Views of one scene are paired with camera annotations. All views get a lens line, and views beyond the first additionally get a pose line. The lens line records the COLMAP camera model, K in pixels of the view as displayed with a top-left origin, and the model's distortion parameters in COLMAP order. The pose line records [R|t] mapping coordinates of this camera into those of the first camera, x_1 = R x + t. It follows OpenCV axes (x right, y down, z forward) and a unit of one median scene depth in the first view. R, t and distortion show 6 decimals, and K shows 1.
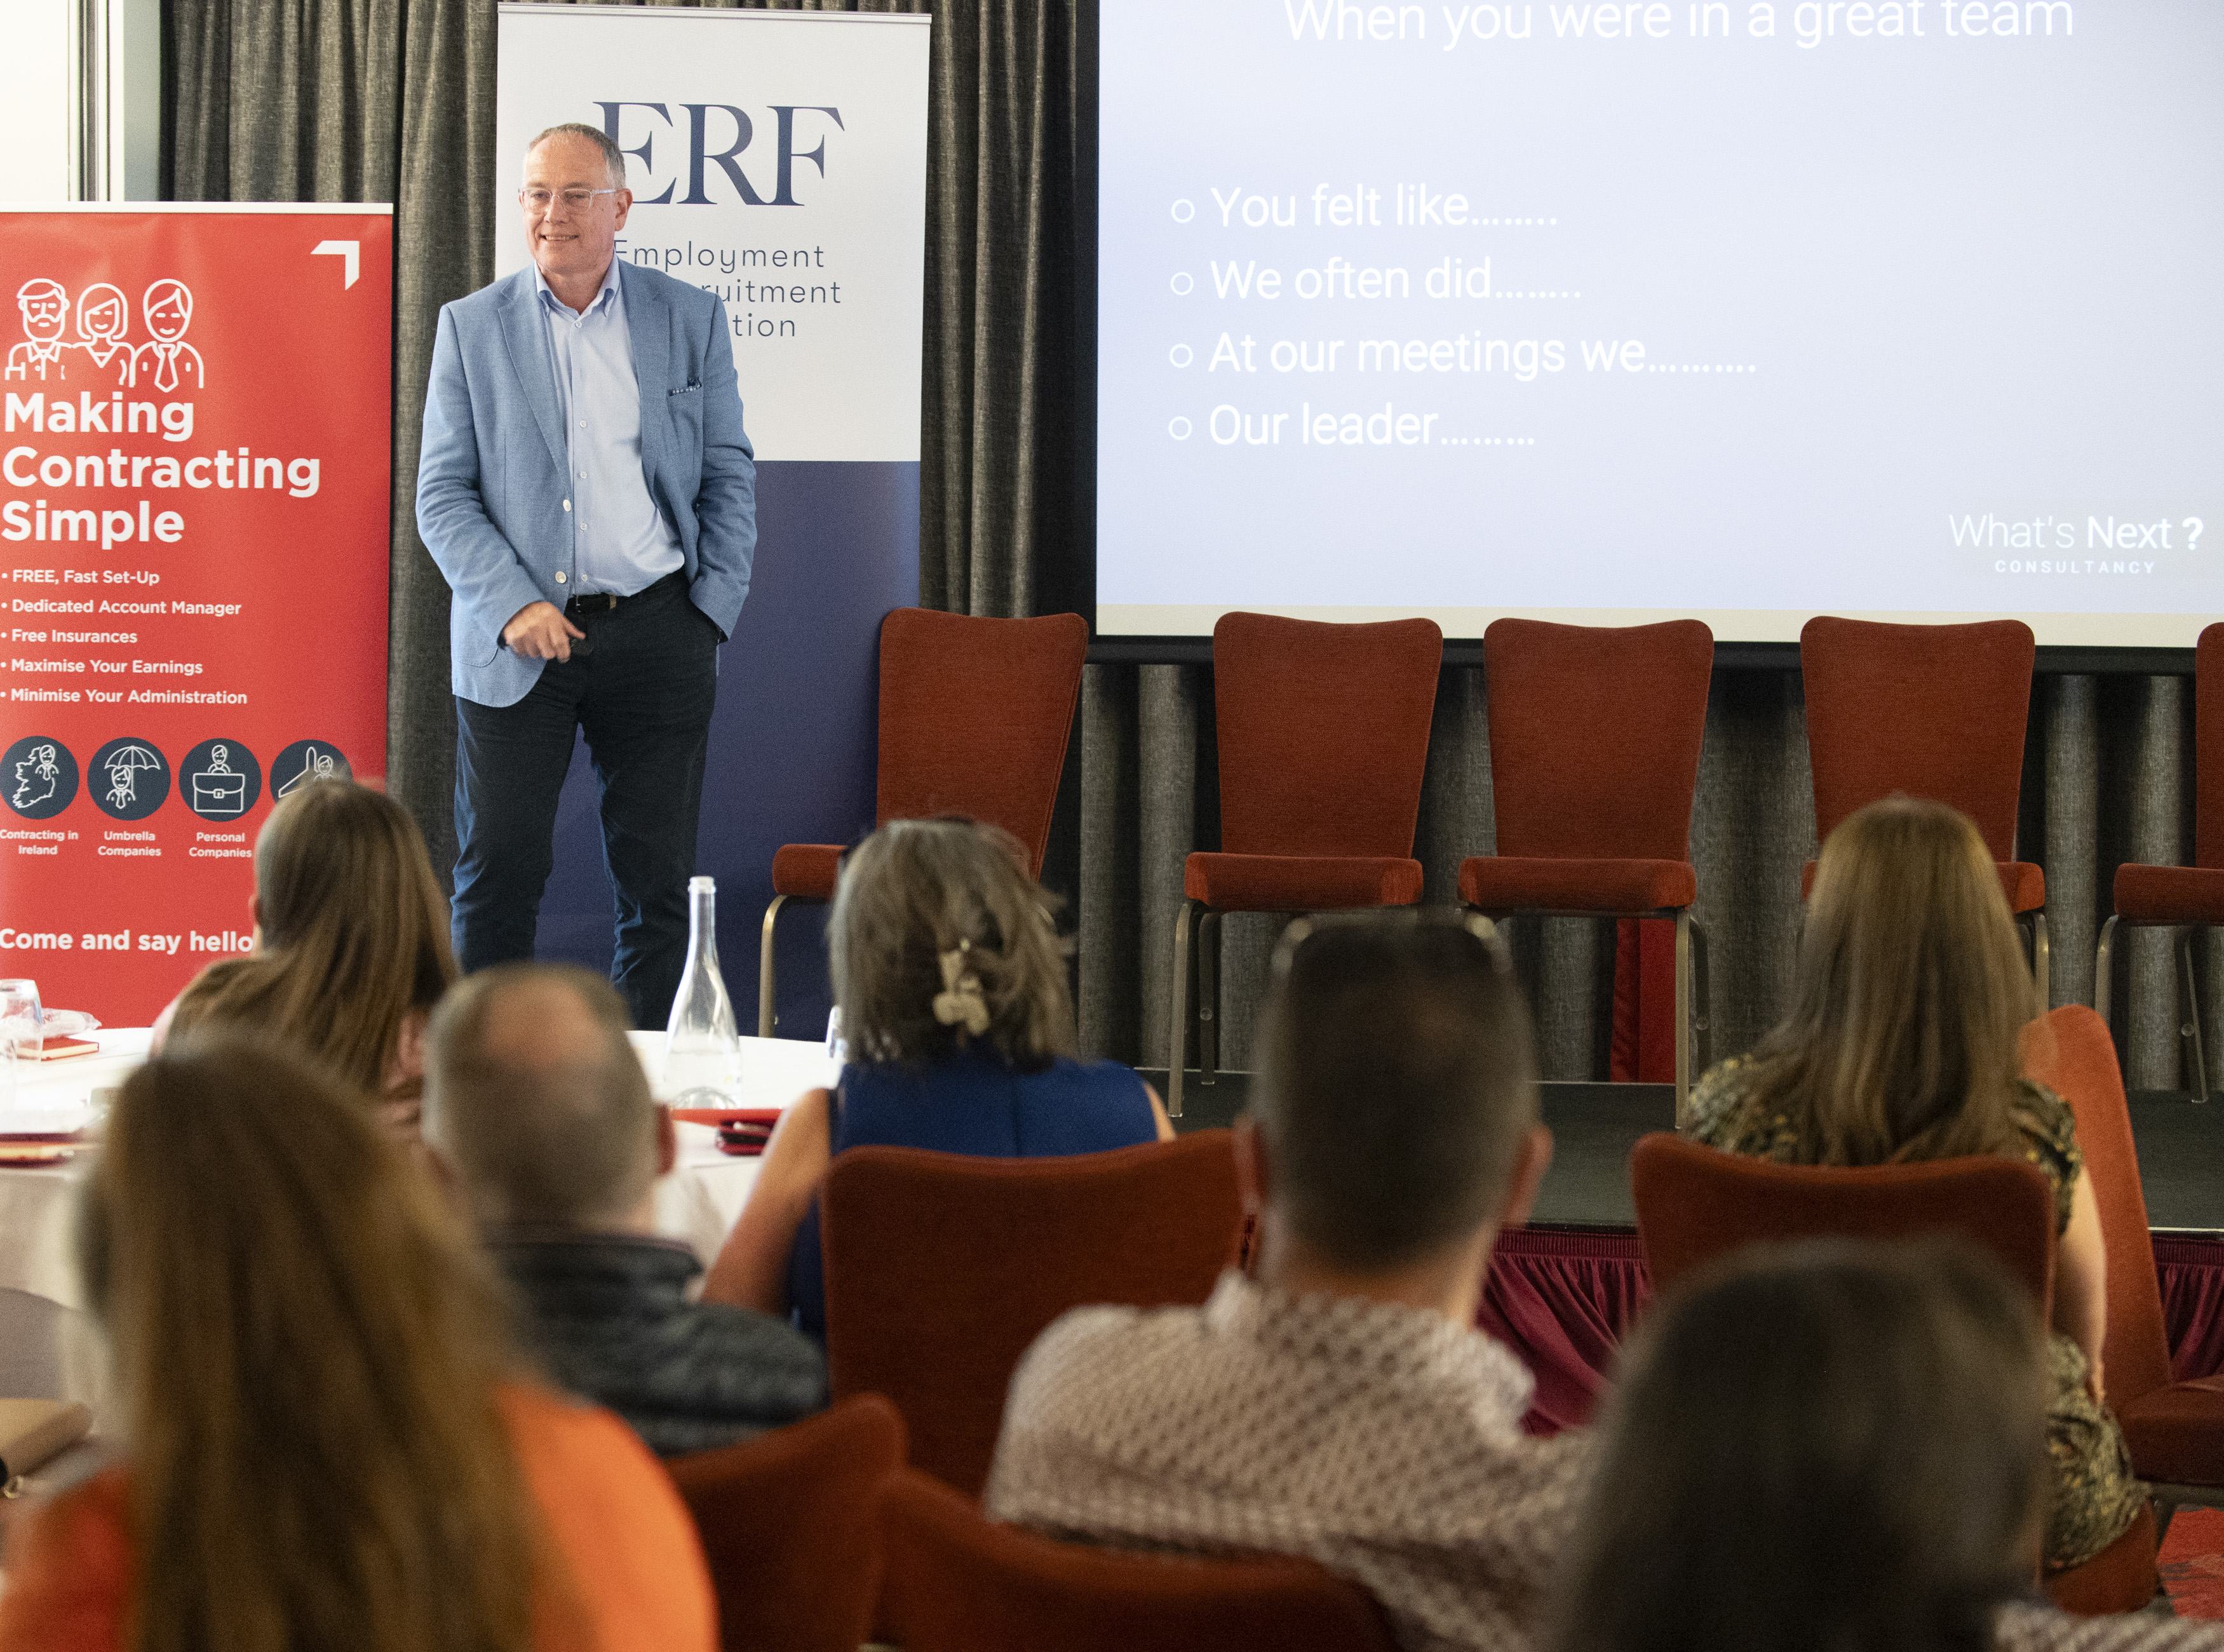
lens RADIAL K [[5164.0, 0, 1030.3], [0, 5164.0, 882.1], [0, 0, 1]] dist [-0.196439, 0.000000]
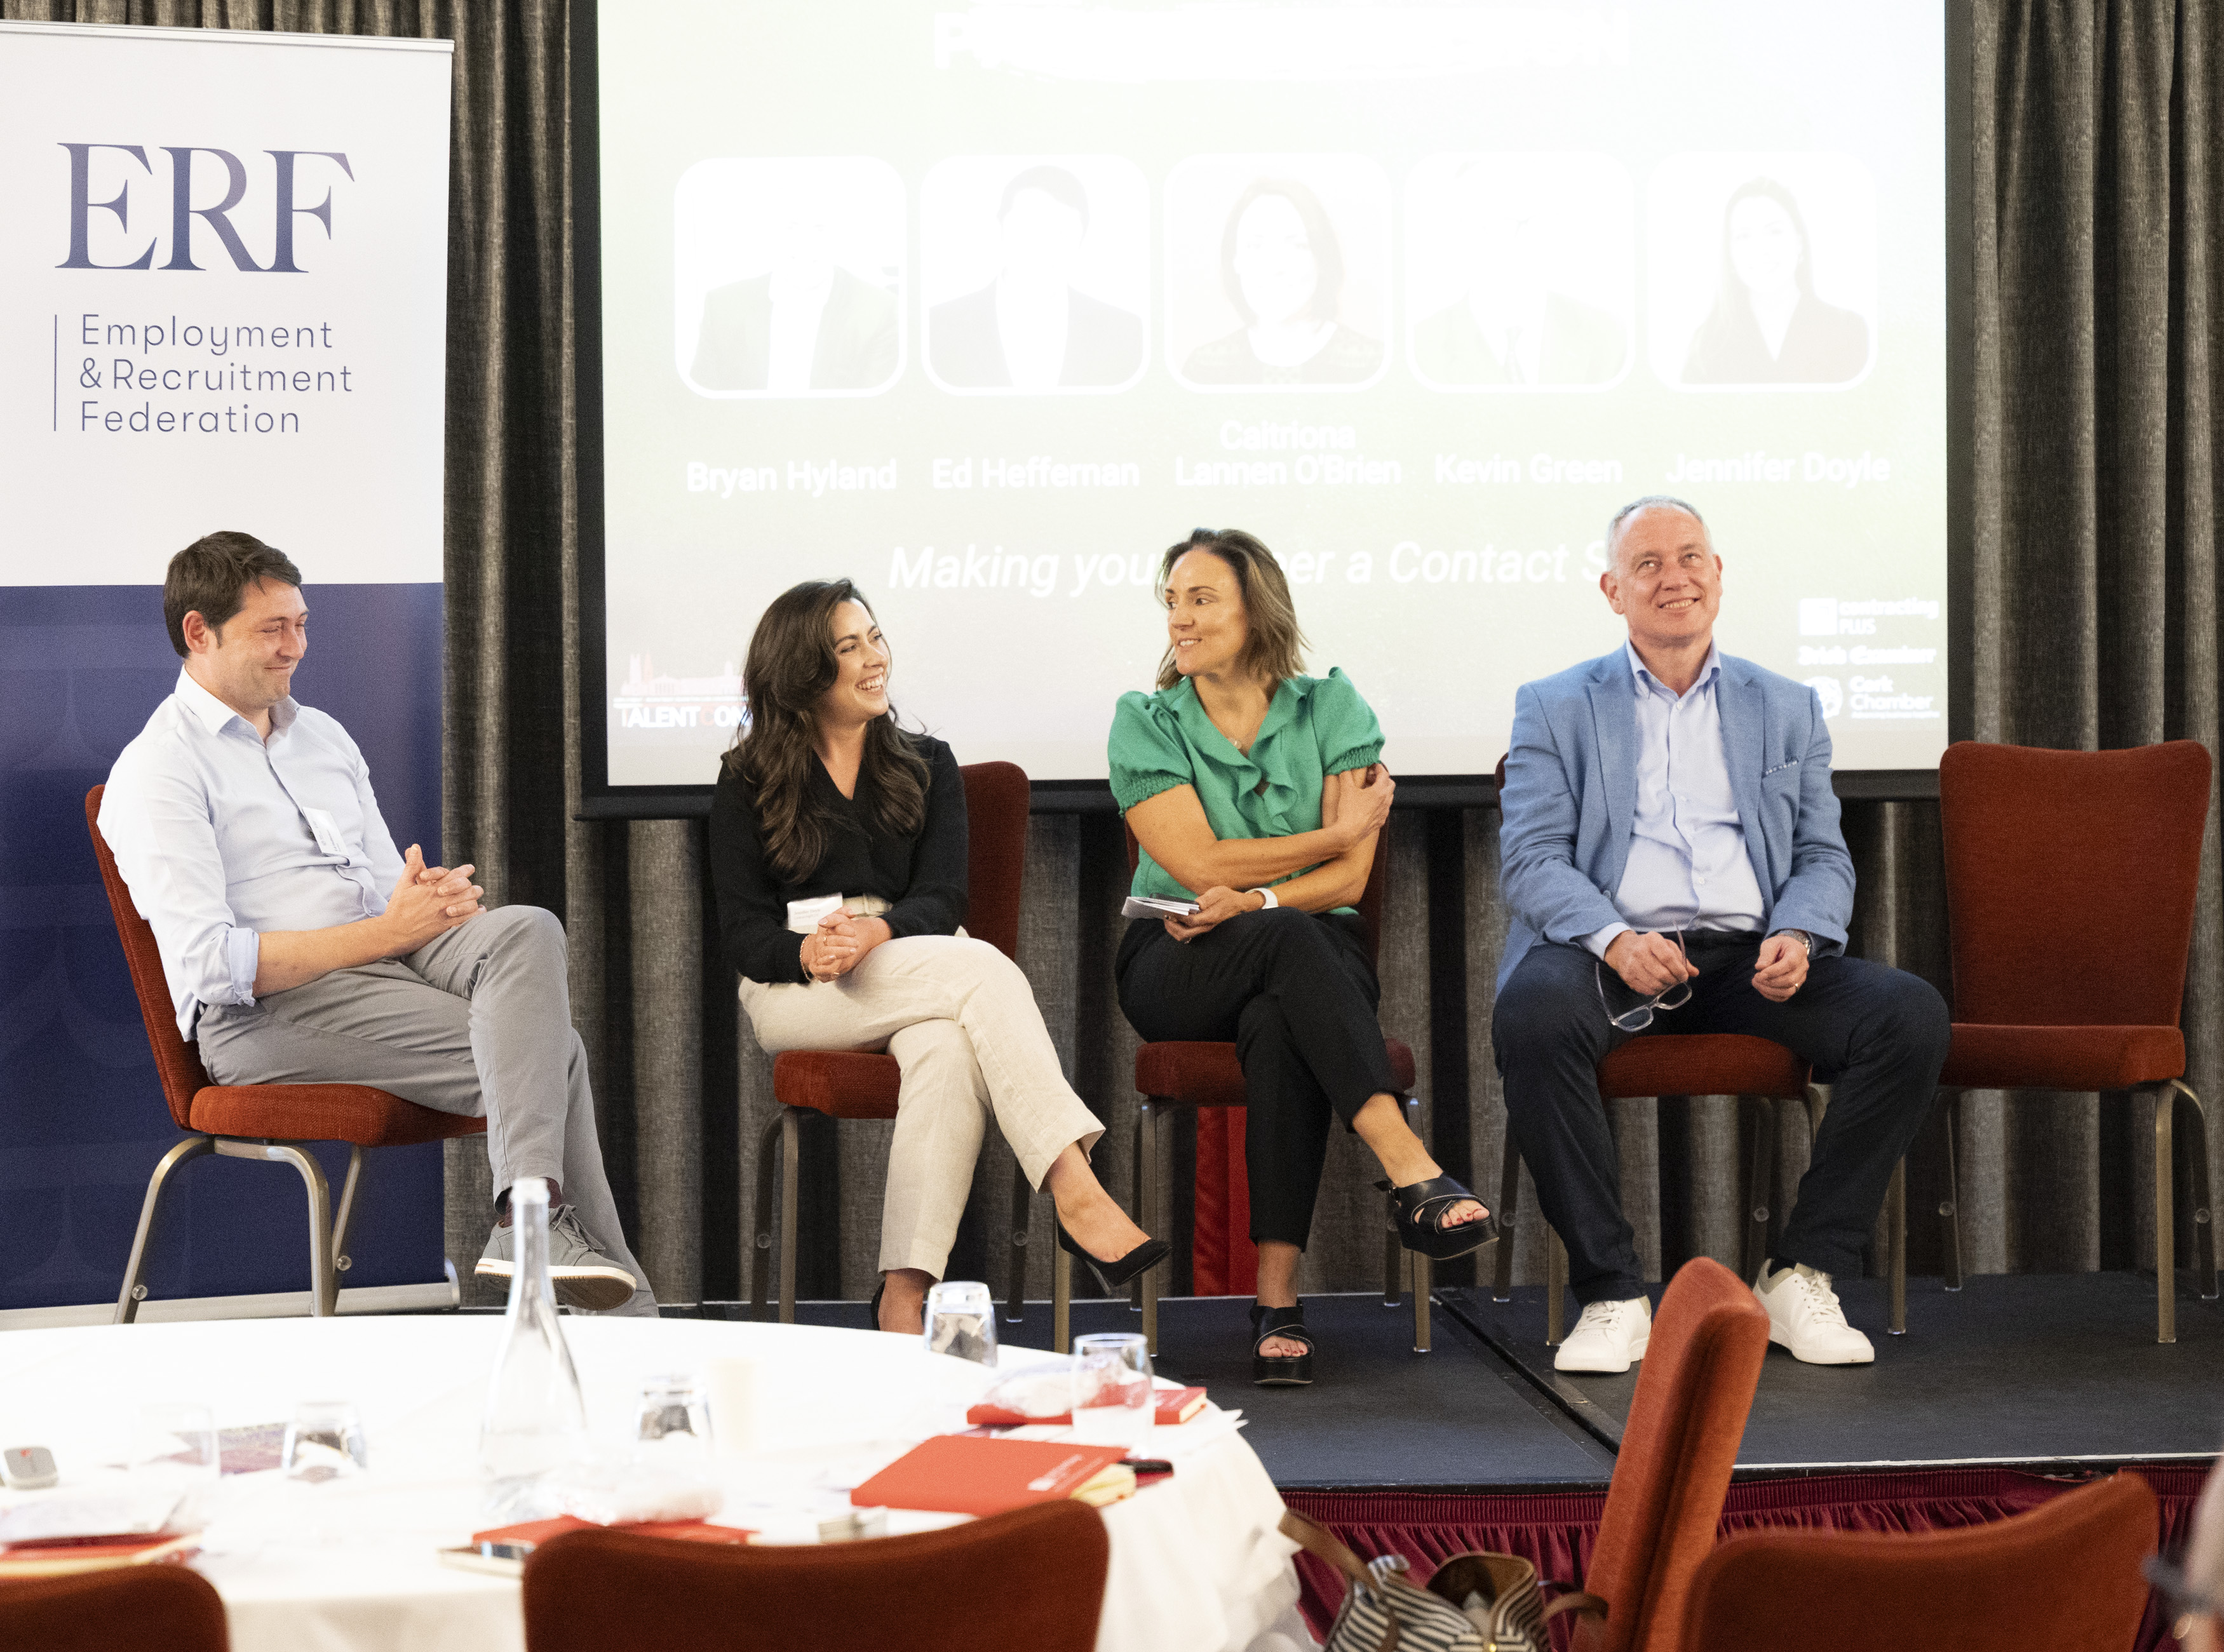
lens RADIAL K [[5396.6, 0, 952.5], [0, 5396.6, 903.0], [0, 0, 1]] dist [-0.106125, 0.000000]
pose [[0.970304, -0.028234, 0.240237, -0.153625], [0.032846, 0.999345, -0.015215, -0.014463], [-0.239650, 0.022654, 0.970595, 0.144359]]
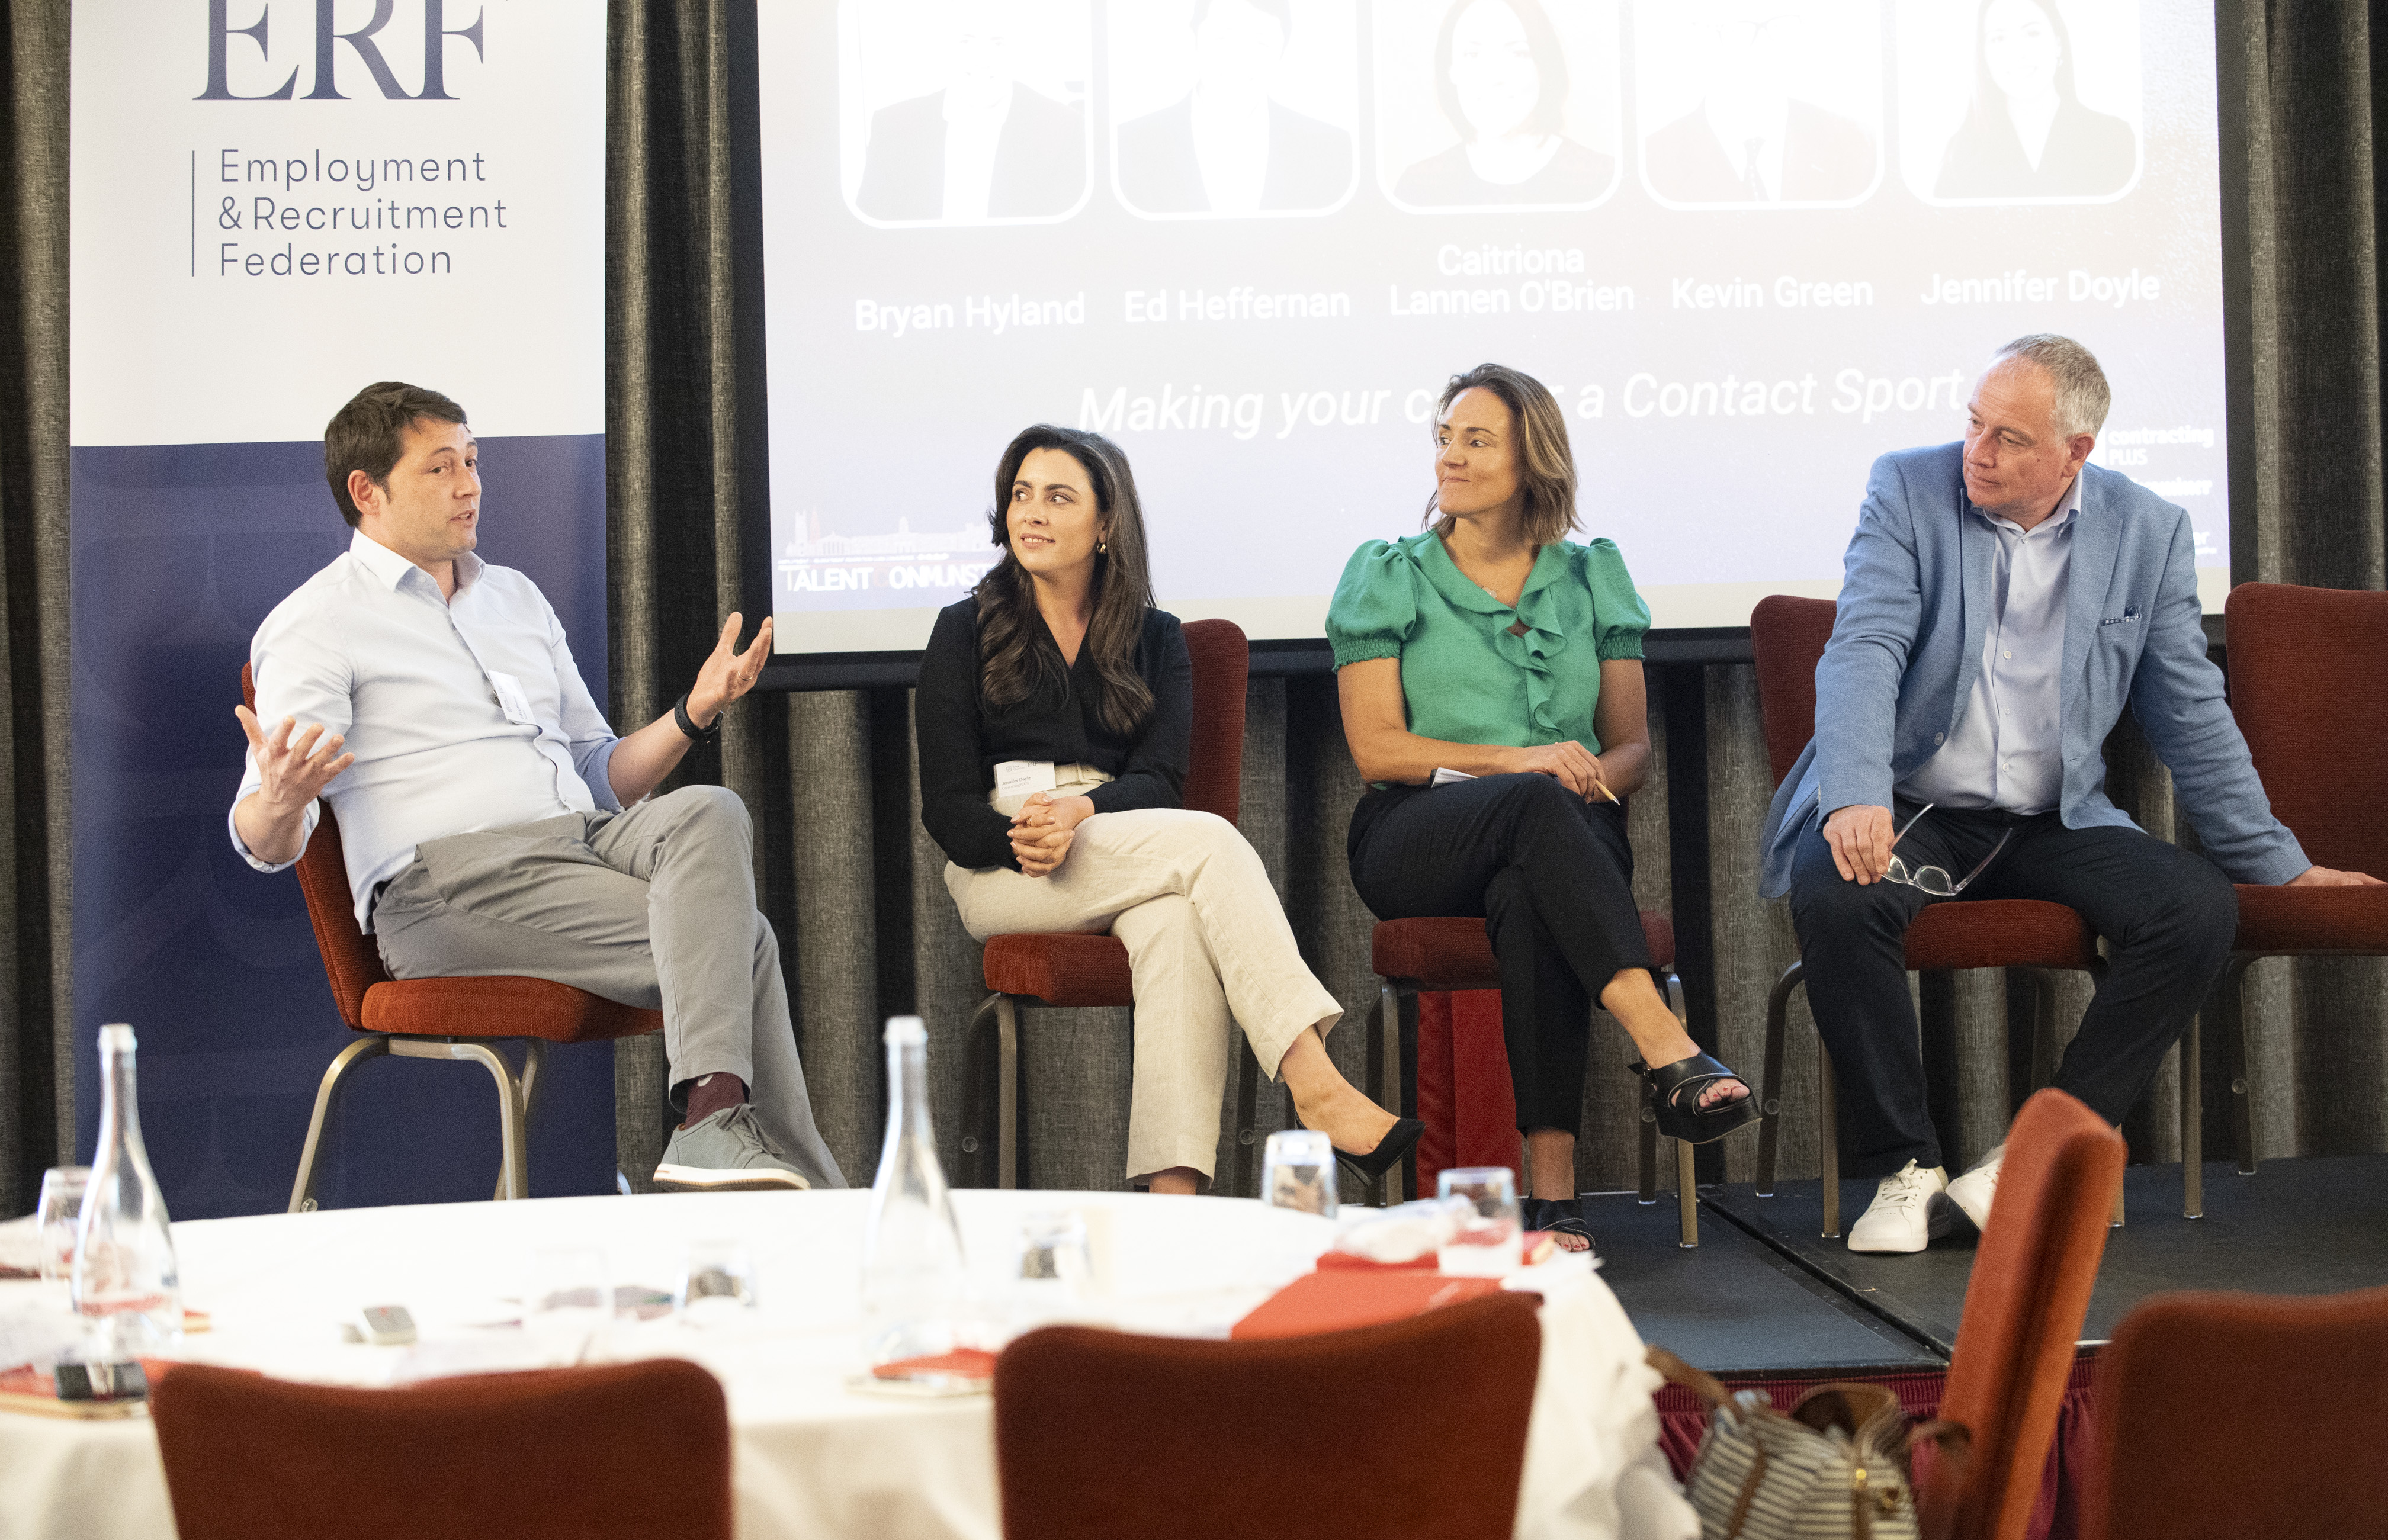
lens RADIAL K [[6609.4, 0, 1258.7], [0, 6609.4, 768.1], [0, 0, 1]] dist [-0.268317, 0.000000]
pose [[0.956515, -0.043439, 0.288432, -0.214445], [0.052037, 0.998398, -0.022205, -0.005936], [-0.287005, 0.036248, 0.957243, 0.047146]]
